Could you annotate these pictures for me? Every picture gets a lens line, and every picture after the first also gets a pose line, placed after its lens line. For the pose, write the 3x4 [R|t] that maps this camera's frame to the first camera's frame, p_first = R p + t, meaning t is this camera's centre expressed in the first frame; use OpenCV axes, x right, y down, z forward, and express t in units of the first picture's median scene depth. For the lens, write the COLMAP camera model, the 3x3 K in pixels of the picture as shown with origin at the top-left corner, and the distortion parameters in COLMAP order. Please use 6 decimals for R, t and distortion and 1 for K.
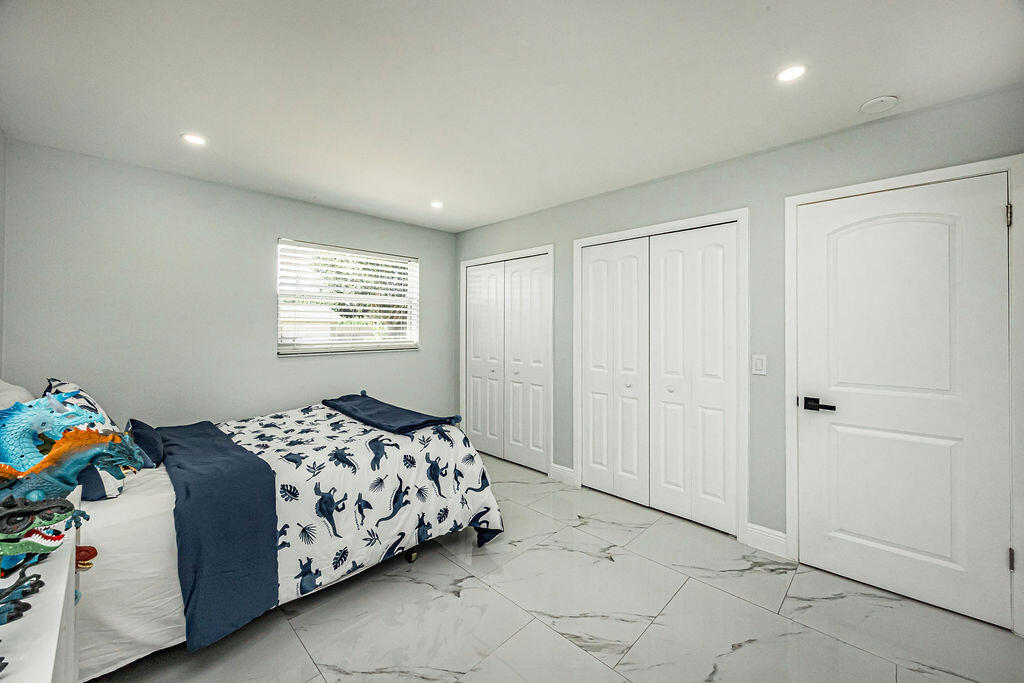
lens RADIAL K [[404.2, 0, 518.4], [0, 404.2, 324.9], [0, 0, 1]] dist [0.008041, -0.000791]
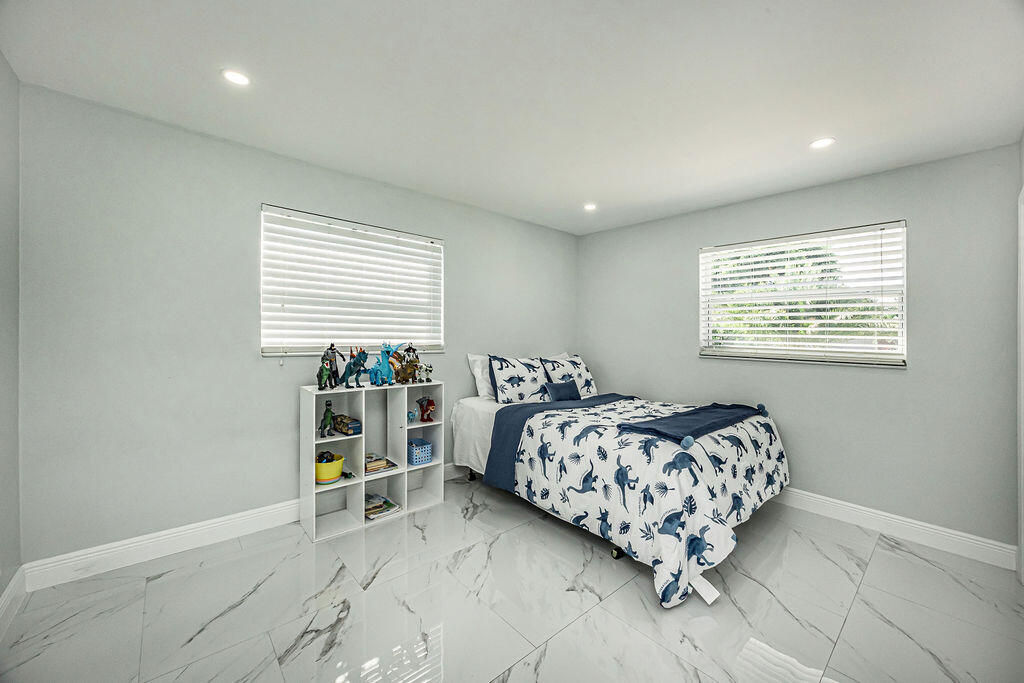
lens RADIAL K [[404.2, 0, 527.9], [0, 404.2, 323.2], [0, 0, 1]] dist [0.008041, -0.000791]
pose [[-0.053097, -0.009185, -0.998547, 0.824901], [-0.012270, 0.999888, -0.008545, 0.009690], [0.998514, 0.011799, -0.053204, 0.892860]]
